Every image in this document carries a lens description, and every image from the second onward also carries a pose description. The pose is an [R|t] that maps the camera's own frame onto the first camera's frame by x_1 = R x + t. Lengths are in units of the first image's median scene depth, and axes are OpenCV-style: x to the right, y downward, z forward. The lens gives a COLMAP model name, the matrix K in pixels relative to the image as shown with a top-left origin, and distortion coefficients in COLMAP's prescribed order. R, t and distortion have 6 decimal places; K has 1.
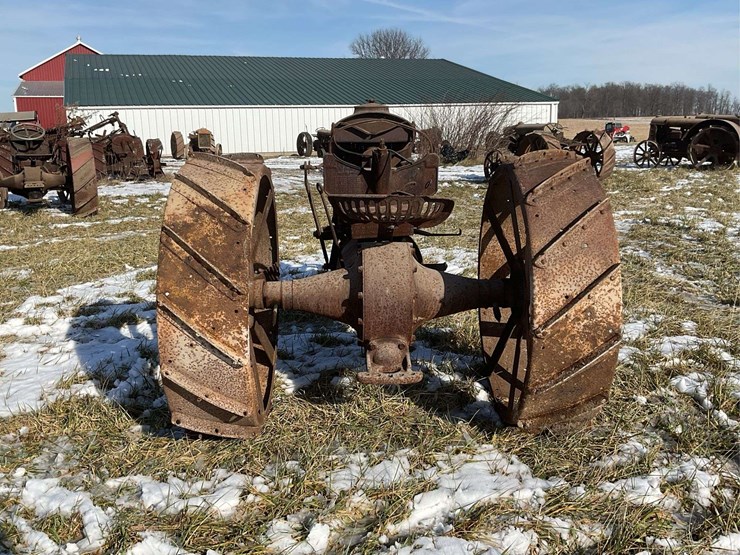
lens RADIAL K [[702.0, 0, 370.0], [0, 702.0, 277.5], [0, 0, 1]] dist [0.130389, -0.285203]
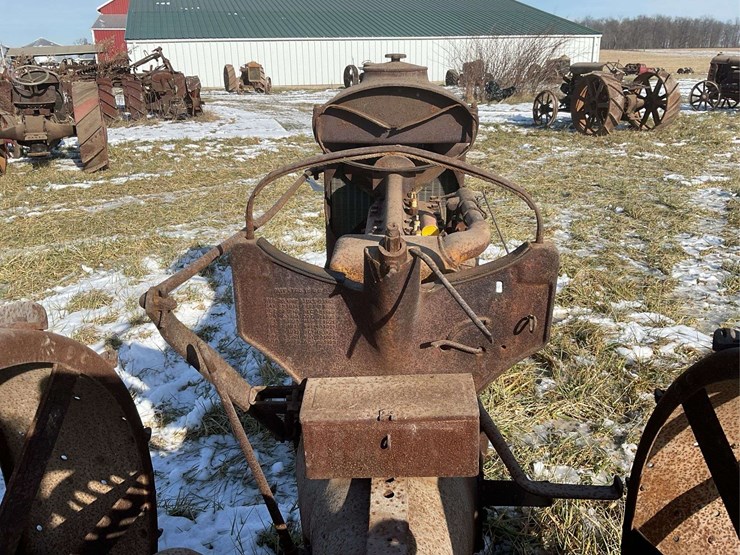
lens RADIAL K [[615.1, 0, 370.0], [0, 615.1, 277.5], [0, 0, 1]] dist [0.033138, -0.067487]
pose [[0.997462, 0.027446, -0.065691, 0.004232], [-0.018389, 0.990715, 0.134708, -0.033979], [0.068778, -0.133159, 0.988705, 0.118403]]
